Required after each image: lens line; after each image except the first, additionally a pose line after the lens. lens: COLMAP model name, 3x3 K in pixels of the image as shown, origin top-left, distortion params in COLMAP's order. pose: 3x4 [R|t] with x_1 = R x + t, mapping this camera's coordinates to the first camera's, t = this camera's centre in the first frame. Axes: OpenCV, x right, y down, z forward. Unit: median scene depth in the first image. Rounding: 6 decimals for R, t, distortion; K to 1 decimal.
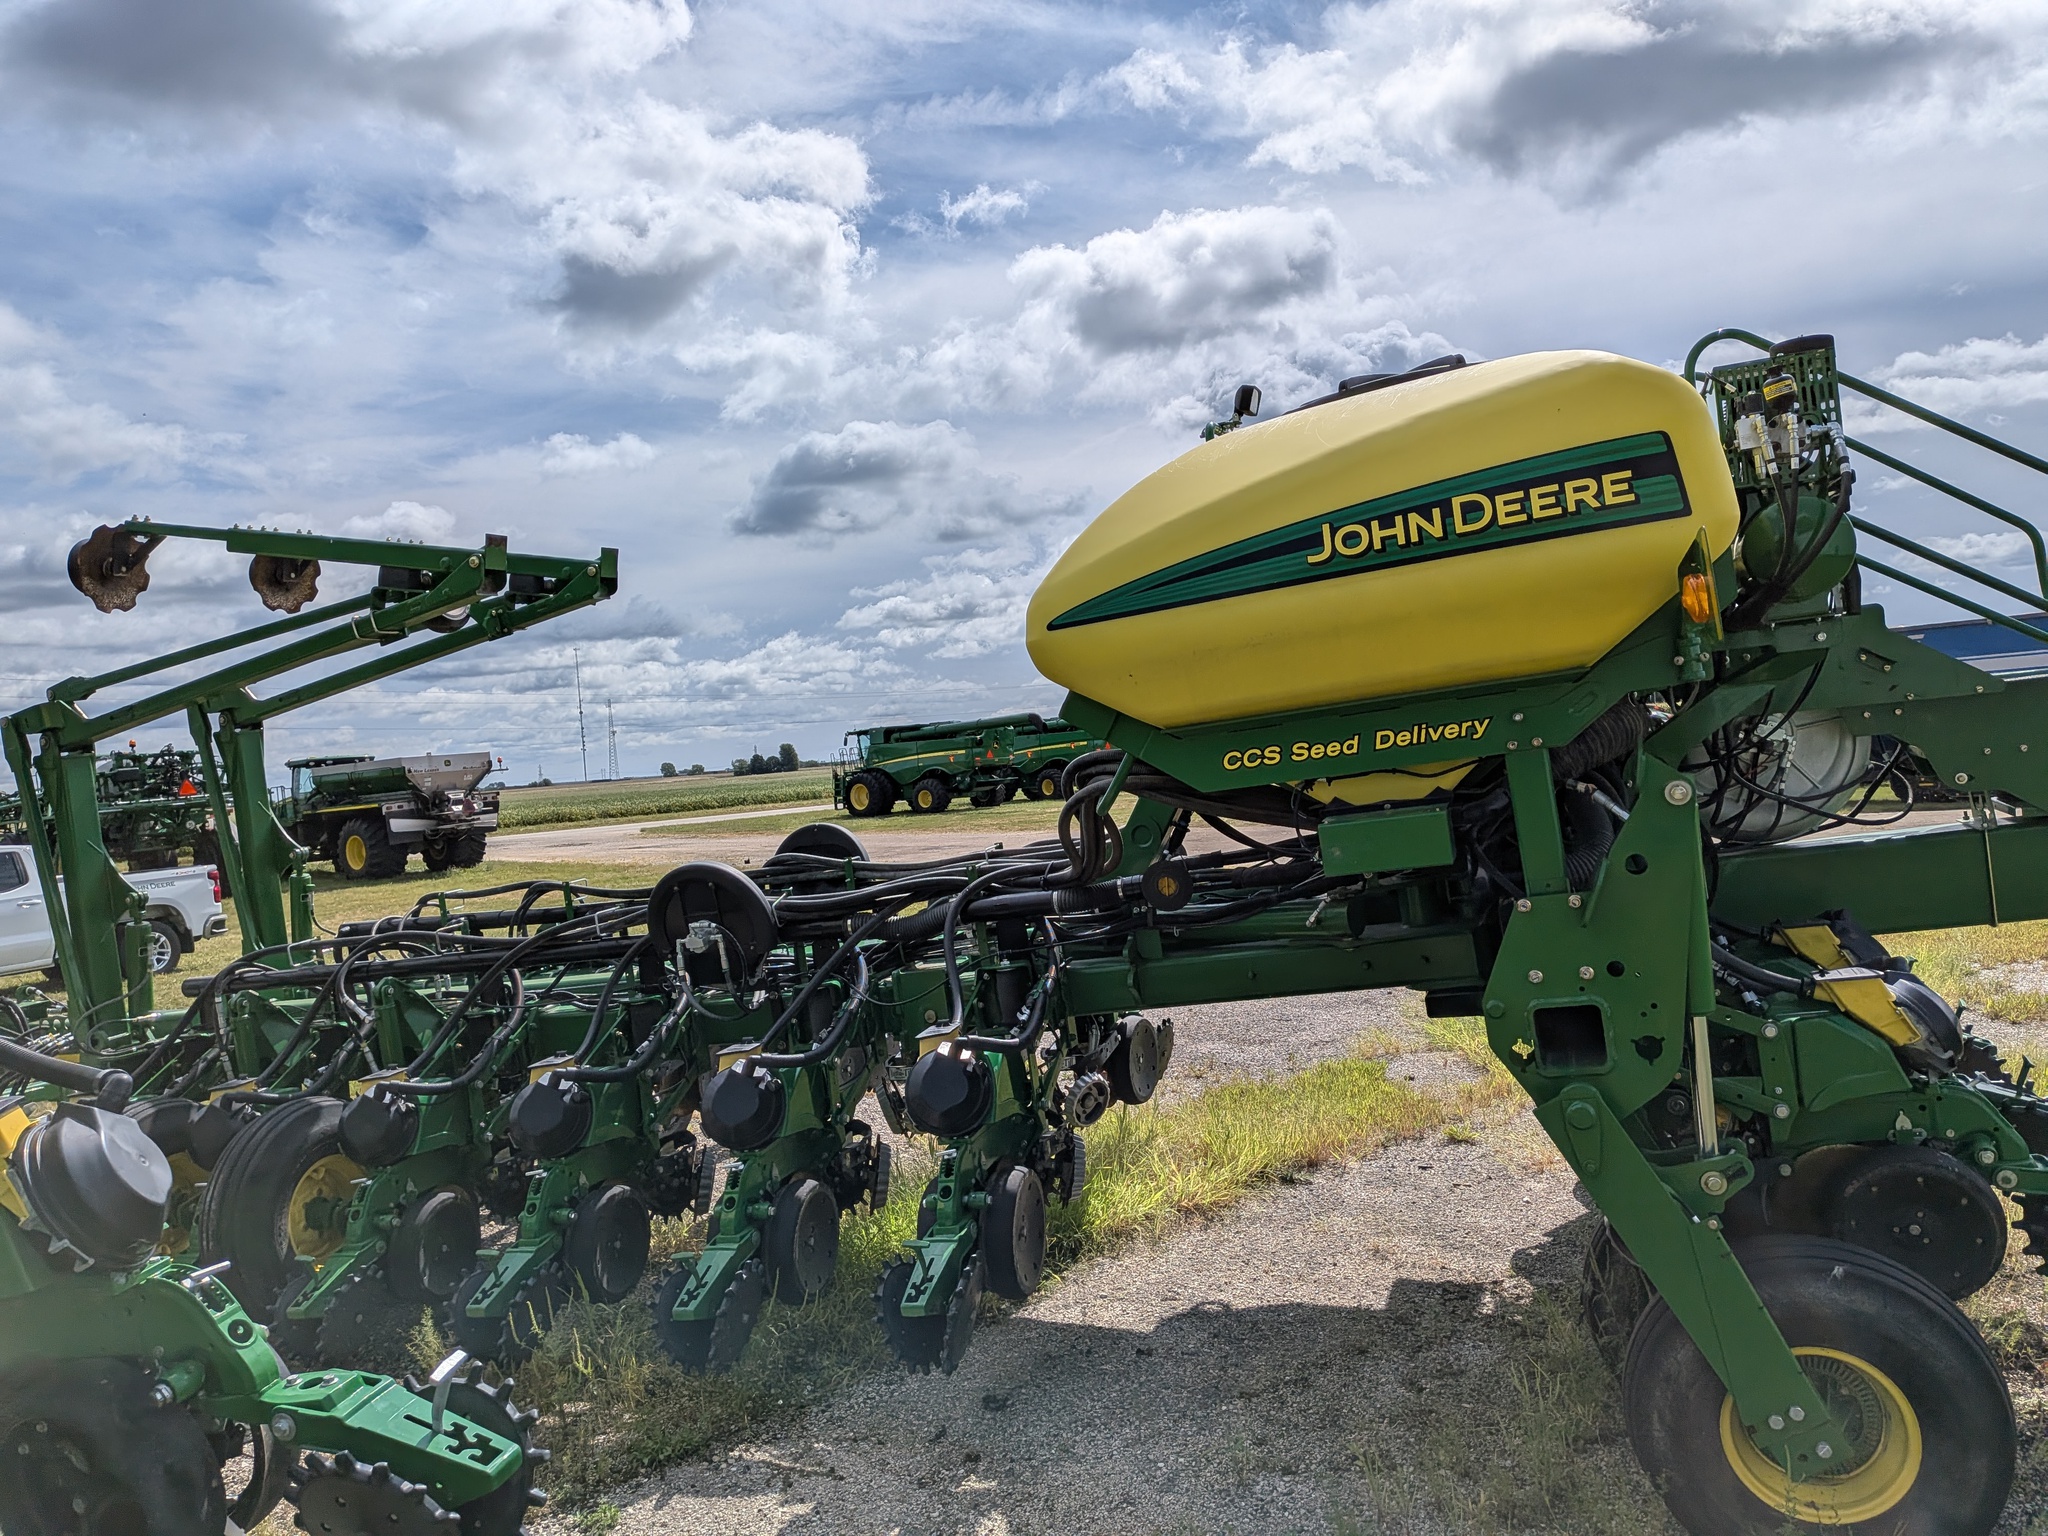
lens RADIAL K [[1393.9, 0, 1017.4], [0, 1393.9, 817.0], [0, 0, 1]] dist [0.087858, -0.129710]
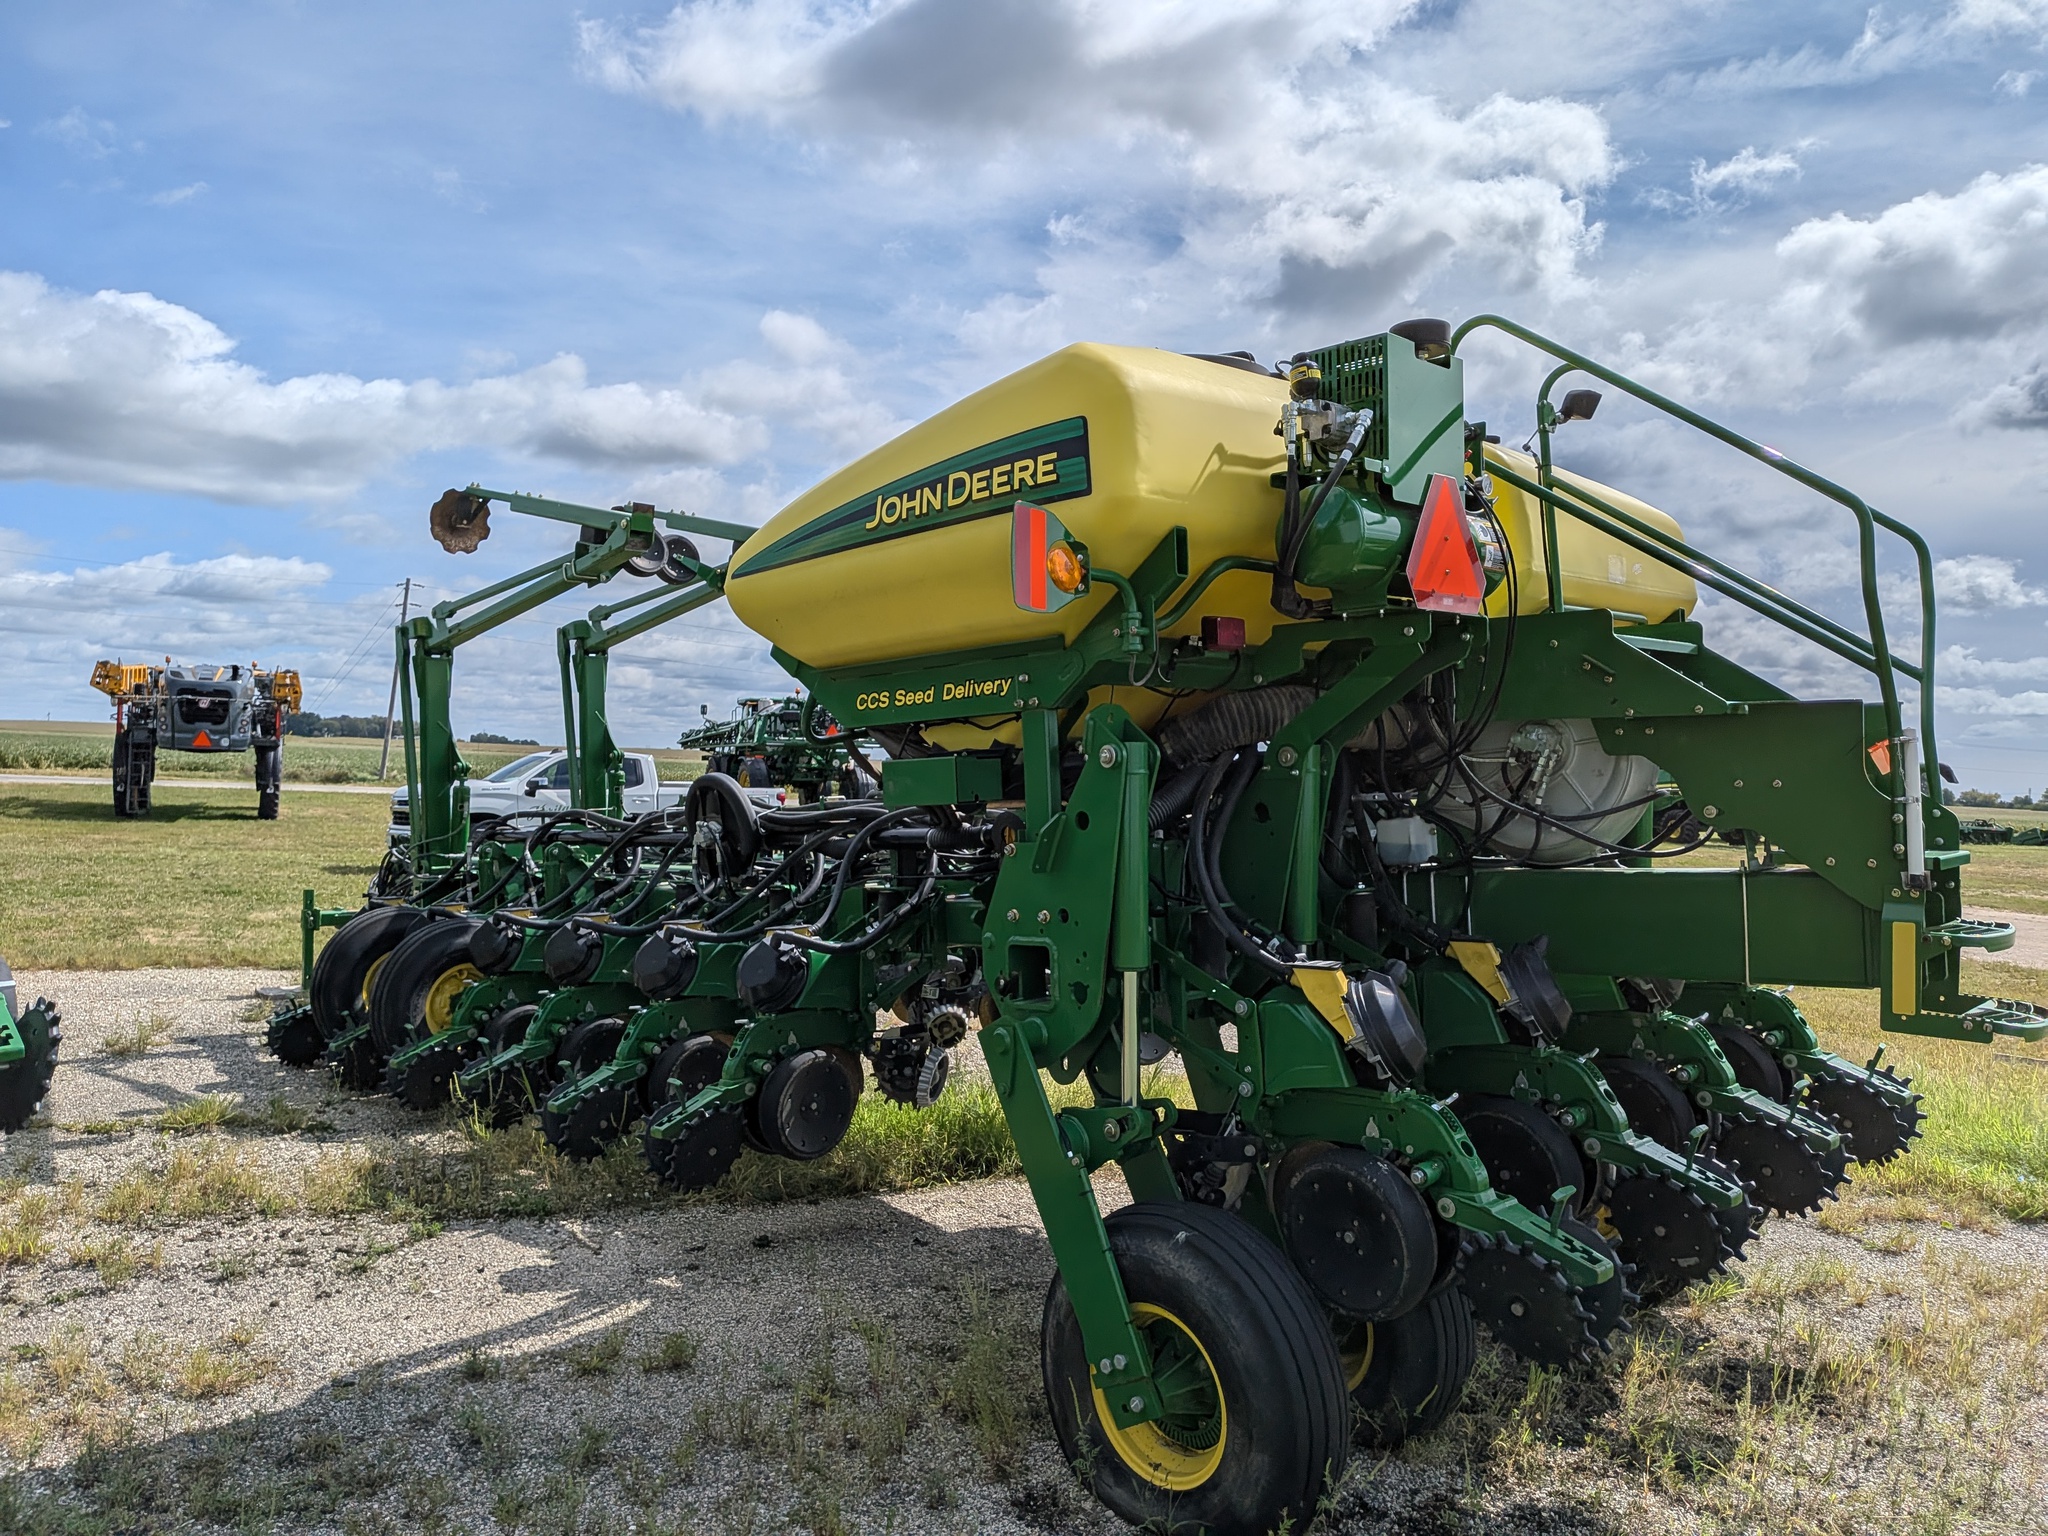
lens RADIAL K [[1415.2, 0, 1020.8], [0, 1415.2, 816.2], [0, 0, 1]] dist [0.062689, -0.080267]
pose [[0.893108, 0.121313, -0.433176, 0.867041], [-0.122504, 0.992146, 0.025282, 0.008160], [0.432841, 0.030486, 0.900955, 0.010044]]
